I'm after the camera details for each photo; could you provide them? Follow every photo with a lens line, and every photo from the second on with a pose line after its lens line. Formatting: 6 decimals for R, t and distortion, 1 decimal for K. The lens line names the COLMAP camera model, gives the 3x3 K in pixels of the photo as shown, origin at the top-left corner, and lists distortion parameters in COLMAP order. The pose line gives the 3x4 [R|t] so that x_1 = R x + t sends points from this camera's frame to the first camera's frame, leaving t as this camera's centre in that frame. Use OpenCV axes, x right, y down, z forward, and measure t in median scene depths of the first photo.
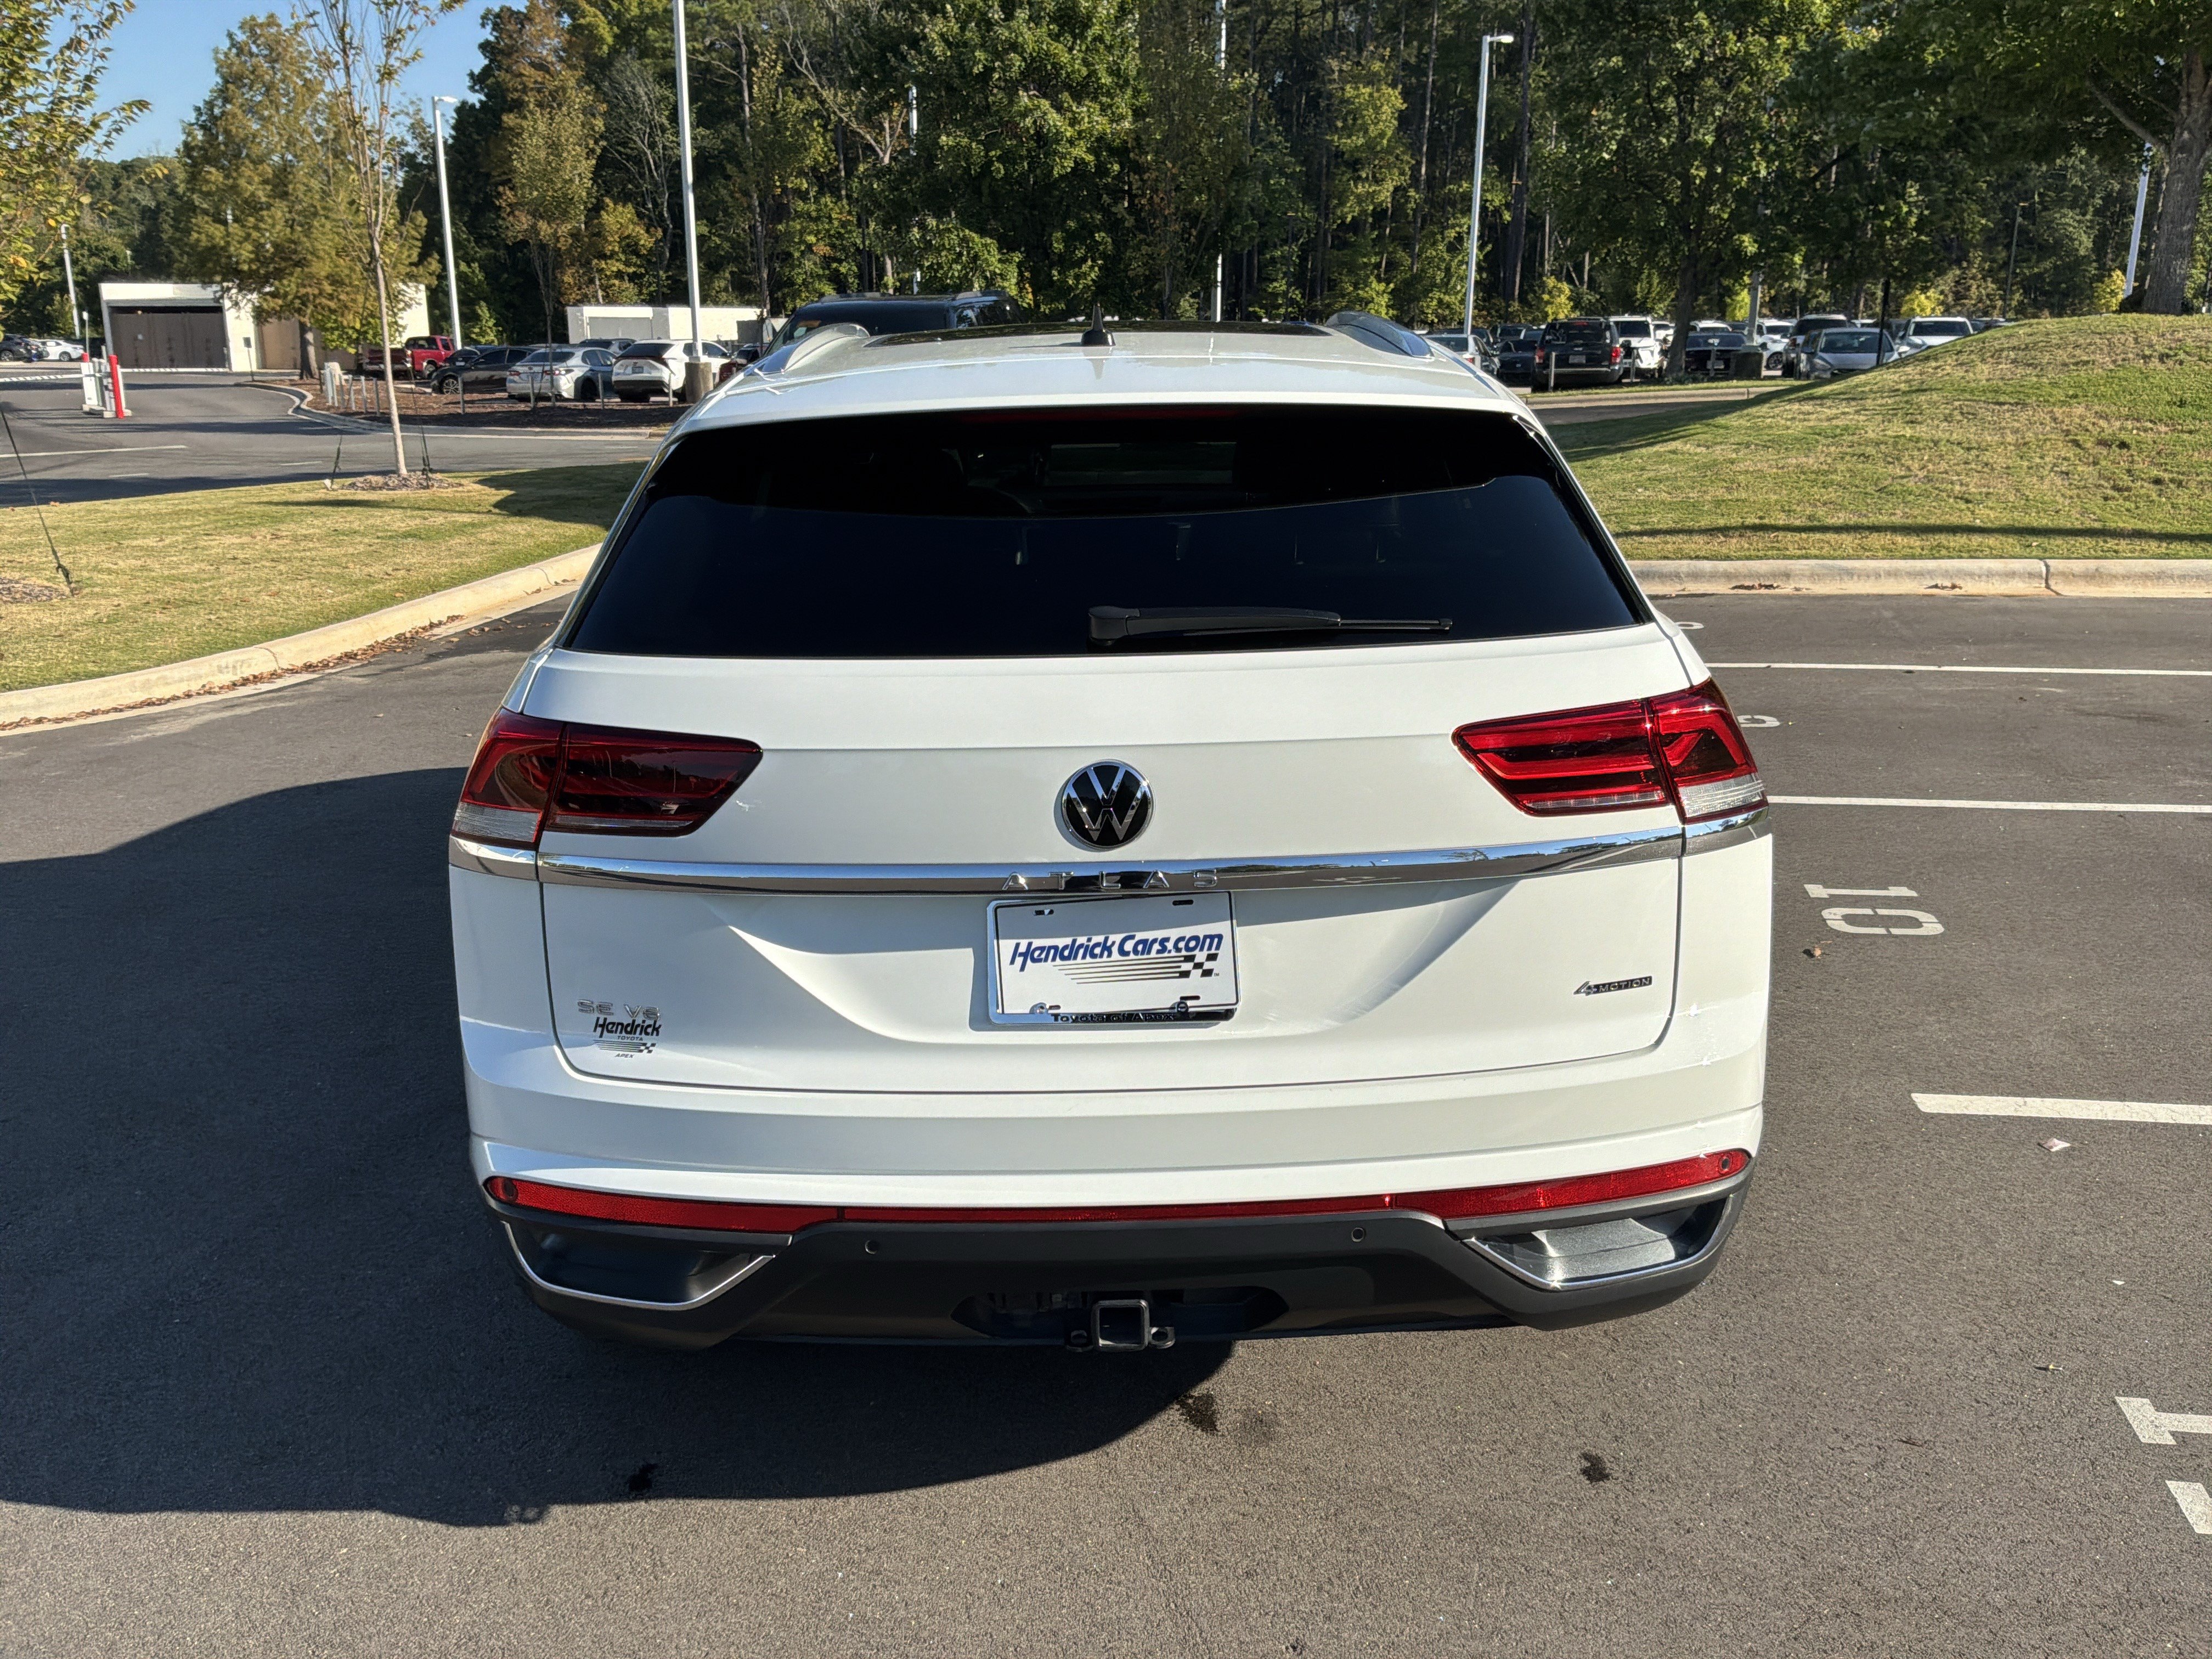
lens RADIAL K [[1871.0, 0, 1101.3], [0, 1871.0, 818.3], [0, 0, 1]] dist [0.023864, -0.055374]
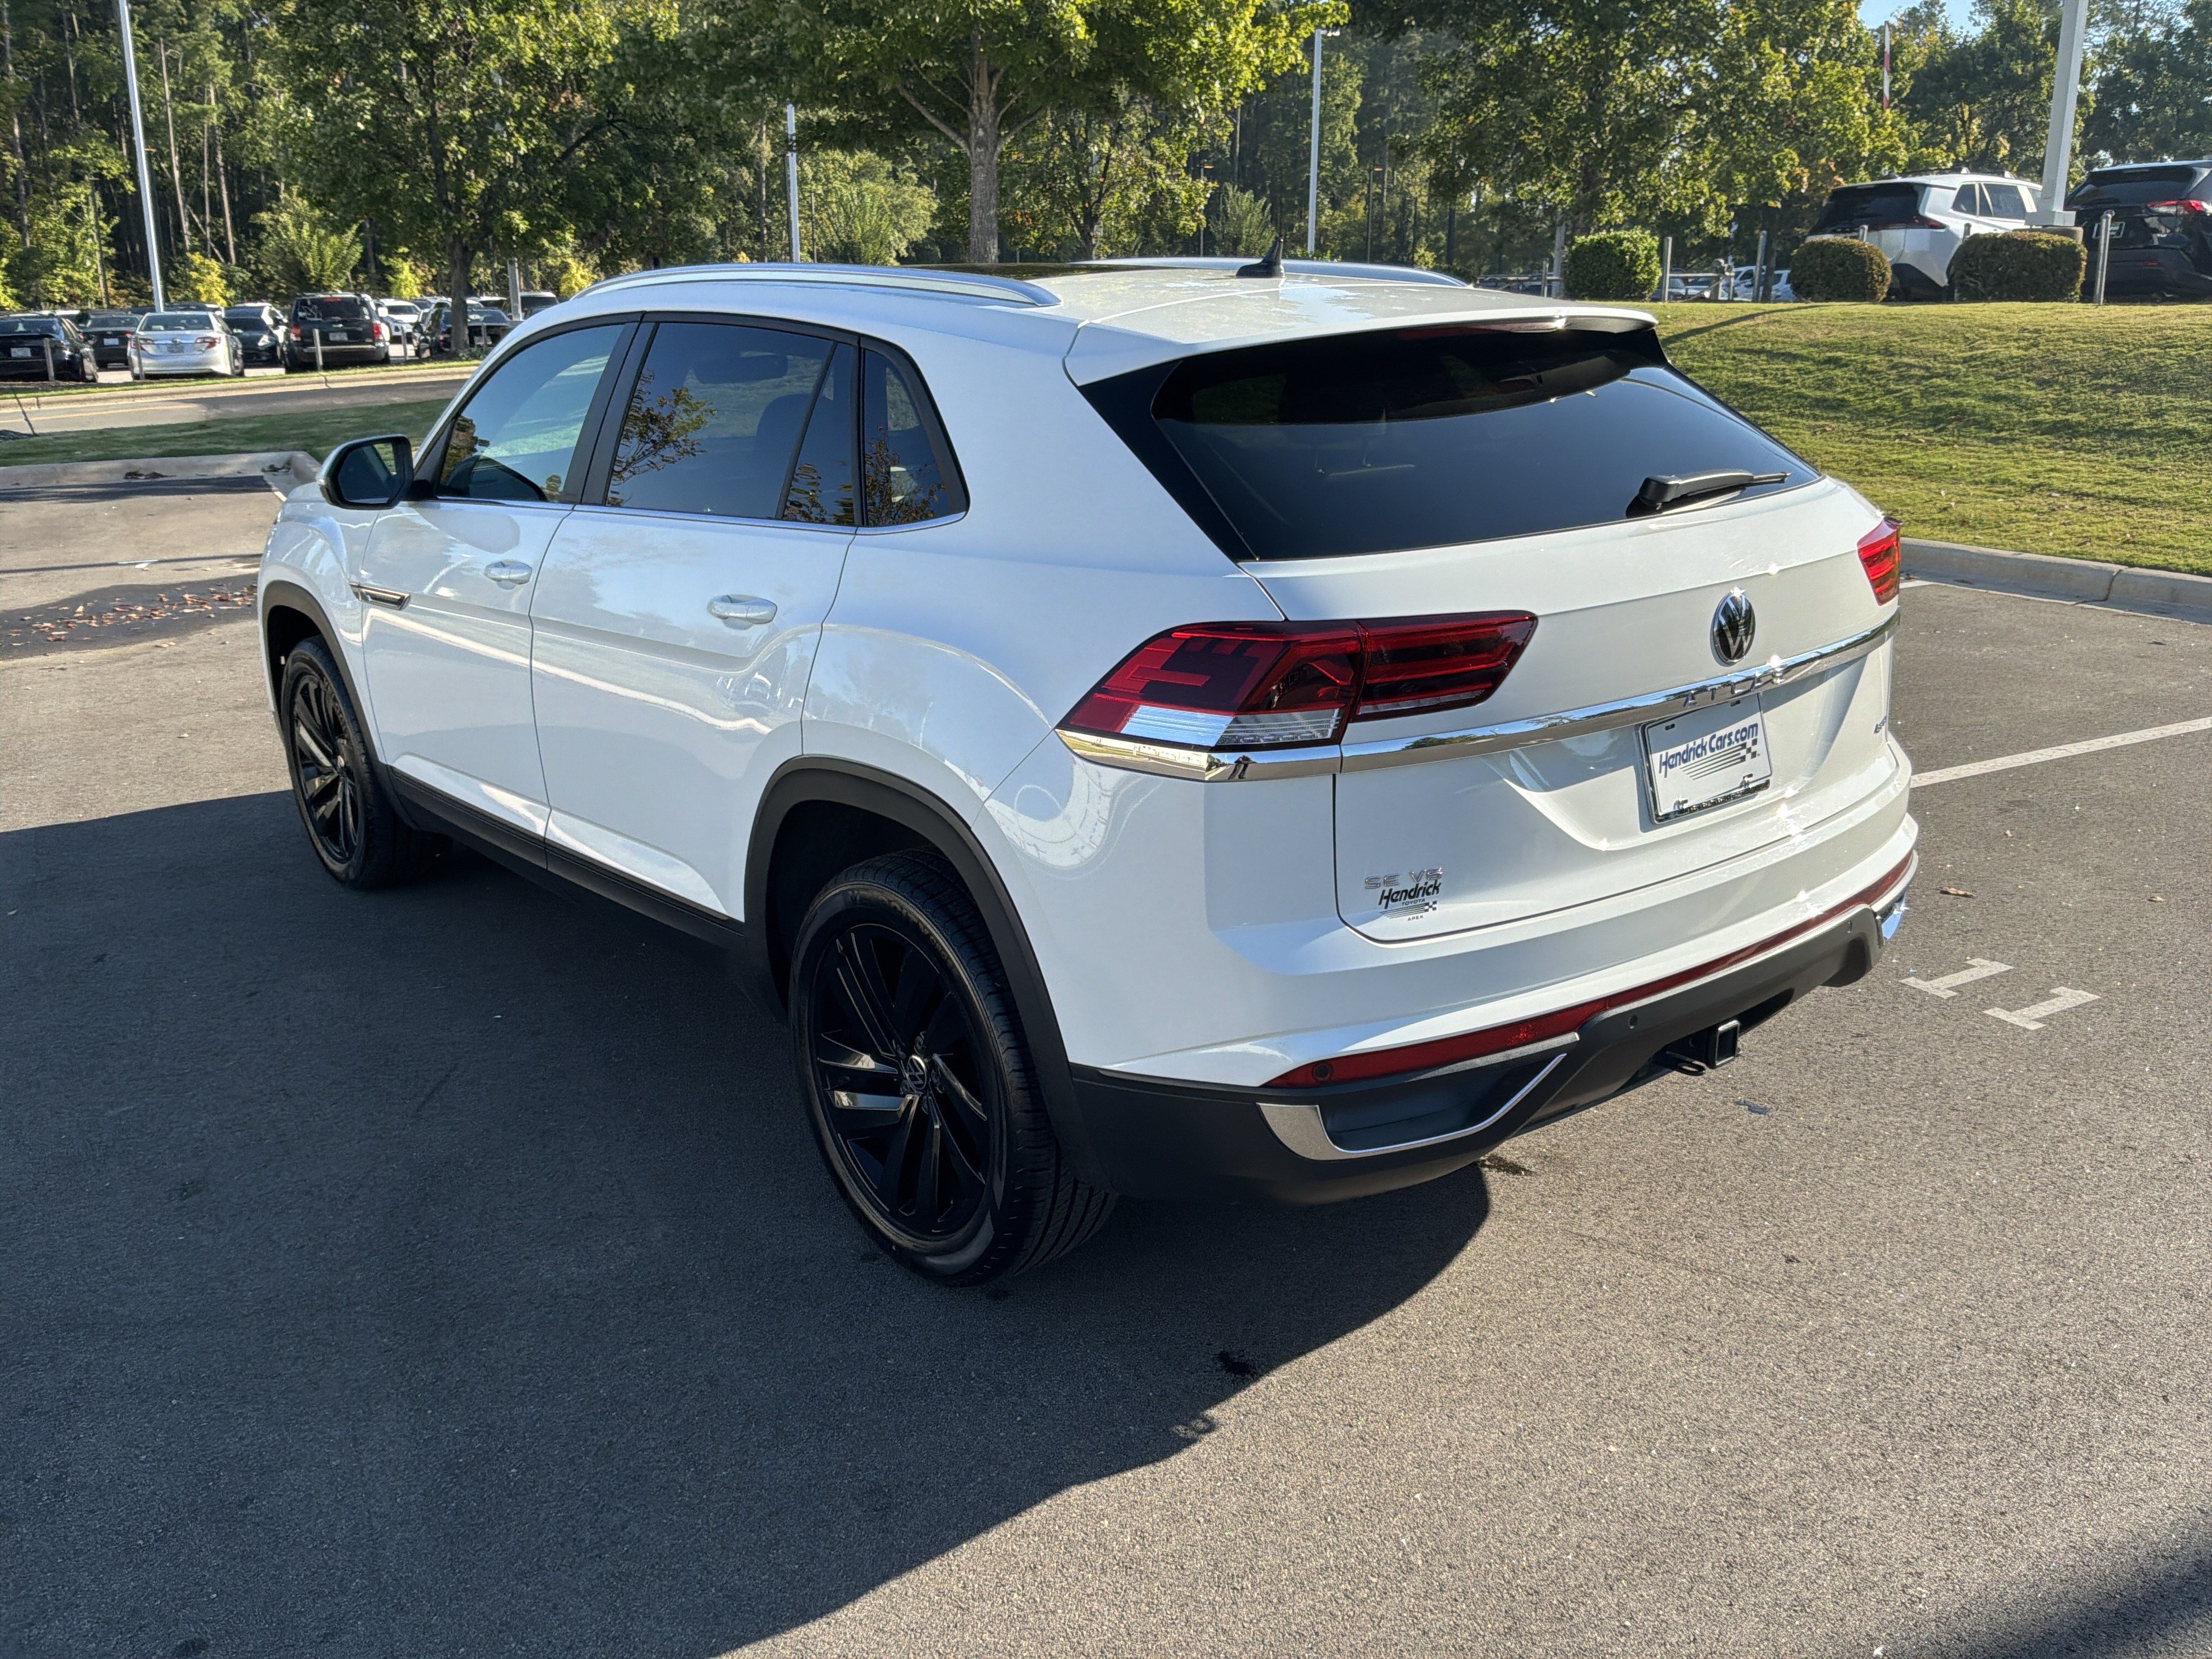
lens RADIAL K [[1871.0, 0, 1094.2], [0, 1871.0, 814.9], [0, 0, 1]] dist [0.023864, -0.055374]
pose [[0.777762, -0.169579, 0.605251, -1.075790], [0.164561, 0.984268, 0.064306, -0.034174], [-0.606635, 0.049586, 0.793433, 0.253369]]
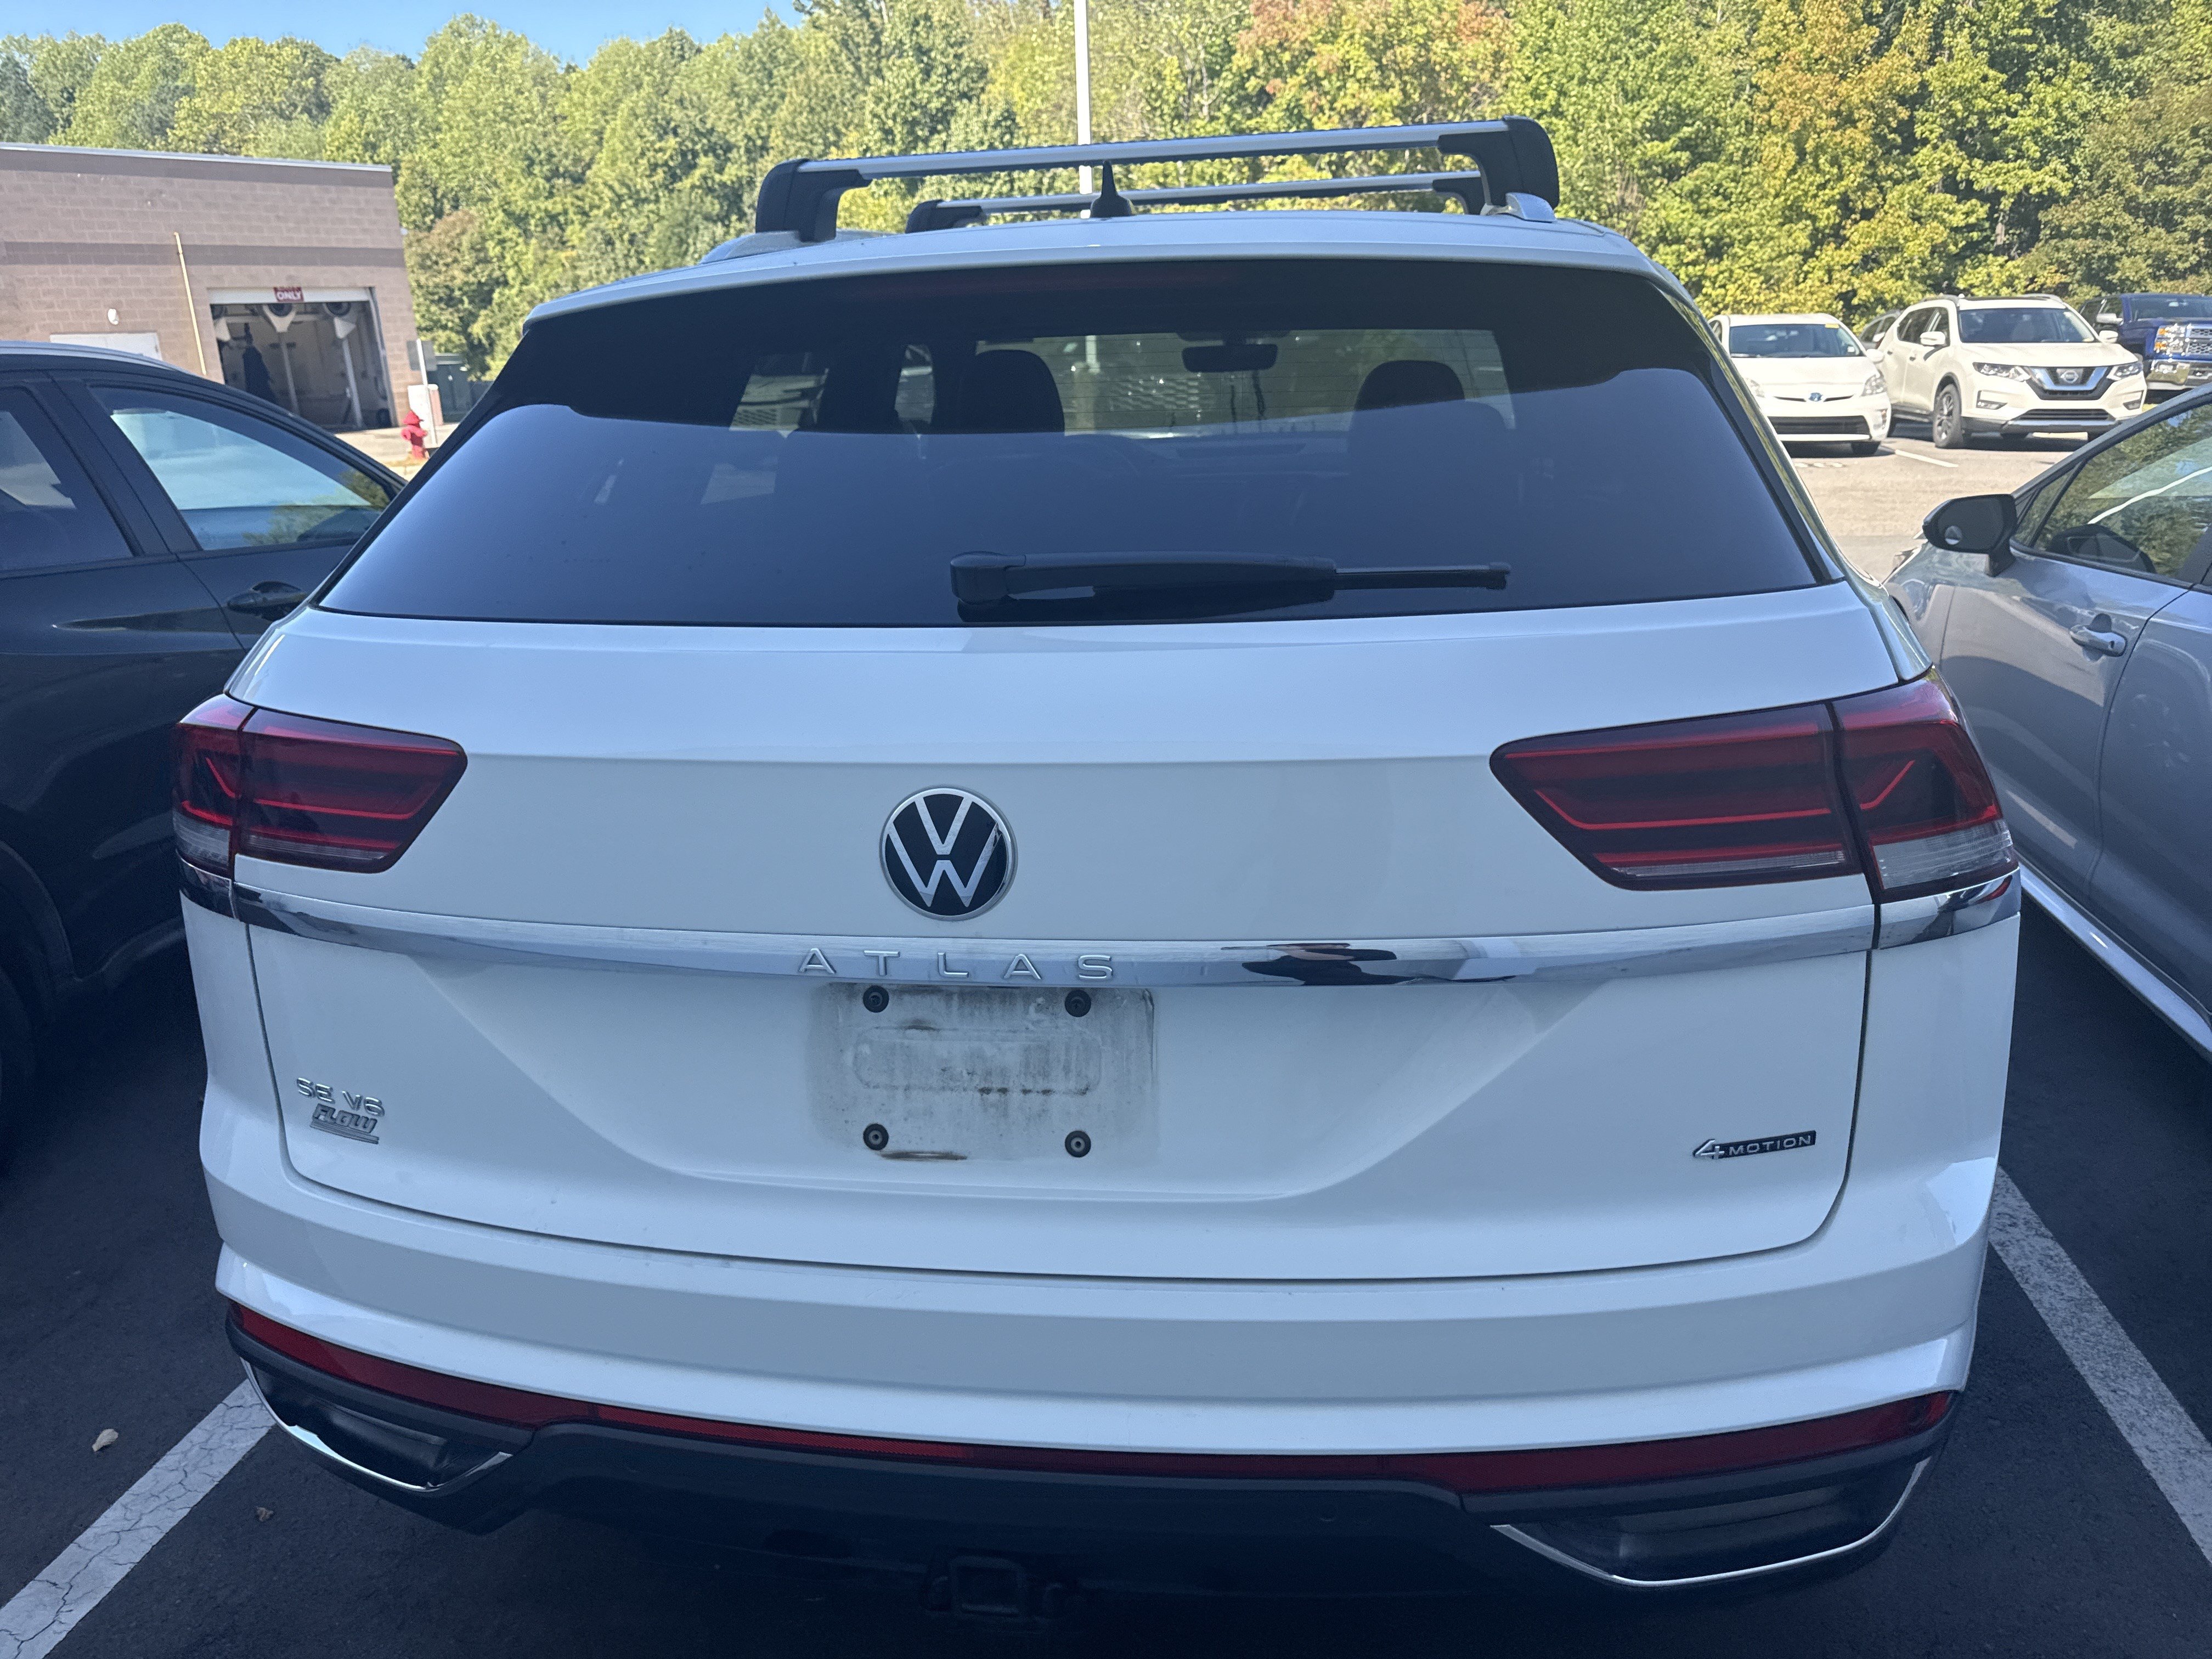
lens RADIAL K [[1582.5, 0, 1108.9], [0, 1582.5, 823.6], [0, 0, 1]] dist [0.014785, -0.018441]
pose [[0.988470, 0.031672, -0.148070, 0.135088], [-0.024293, 0.998384, 0.051380, -0.045876], [0.149458, -0.047190, 0.987641, 0.442308]]
